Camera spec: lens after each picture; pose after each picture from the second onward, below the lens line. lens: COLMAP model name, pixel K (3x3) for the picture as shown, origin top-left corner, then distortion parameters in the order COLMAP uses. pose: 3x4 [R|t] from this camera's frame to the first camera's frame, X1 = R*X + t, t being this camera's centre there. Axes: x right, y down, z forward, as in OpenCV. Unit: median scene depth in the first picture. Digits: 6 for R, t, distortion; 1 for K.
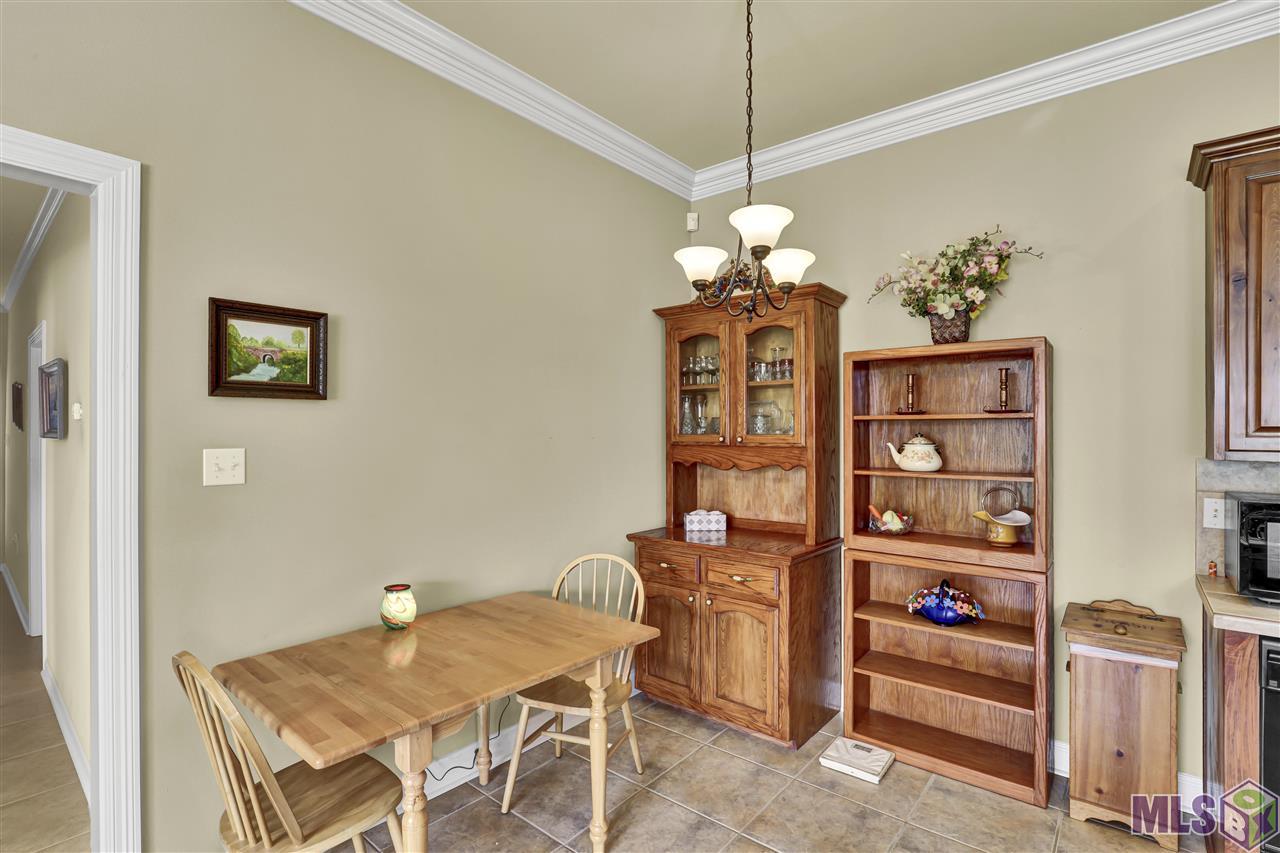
lens RADIAL K [[629.2, 0, 641.2], [0, 629.2, 431.5], [0, 0, 1]] dist [-0.013126, 0.000310]
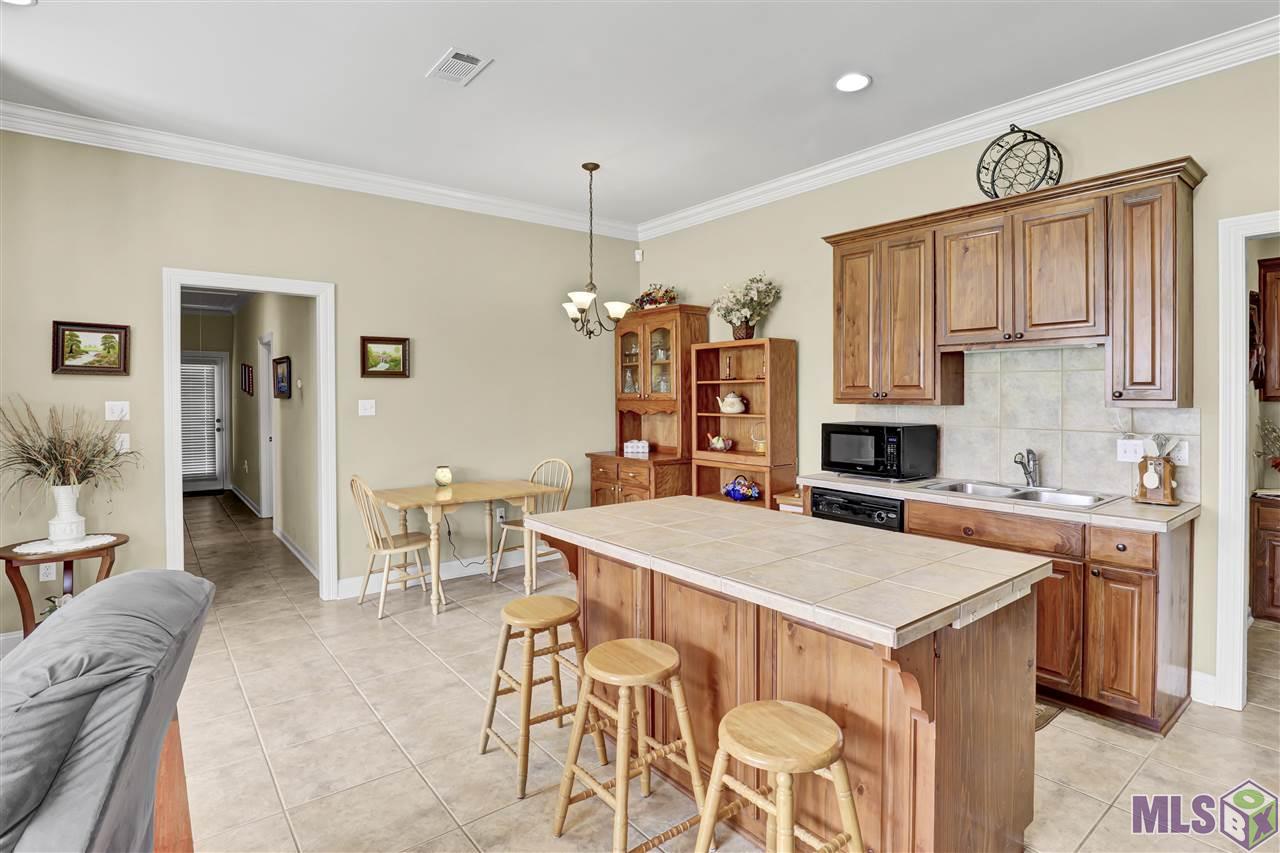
lens RADIAL K [[669.9, 0, 649.4], [0, 669.9, 409.9], [0, 0, 1]] dist [-0.025379, 0.000841]
pose [[0.980368, -0.002963, -0.197153, 0.573134], [0.007740, 0.999695, 0.023462, 0.009100], [0.197024, -0.024528, 0.980092, -0.824952]]
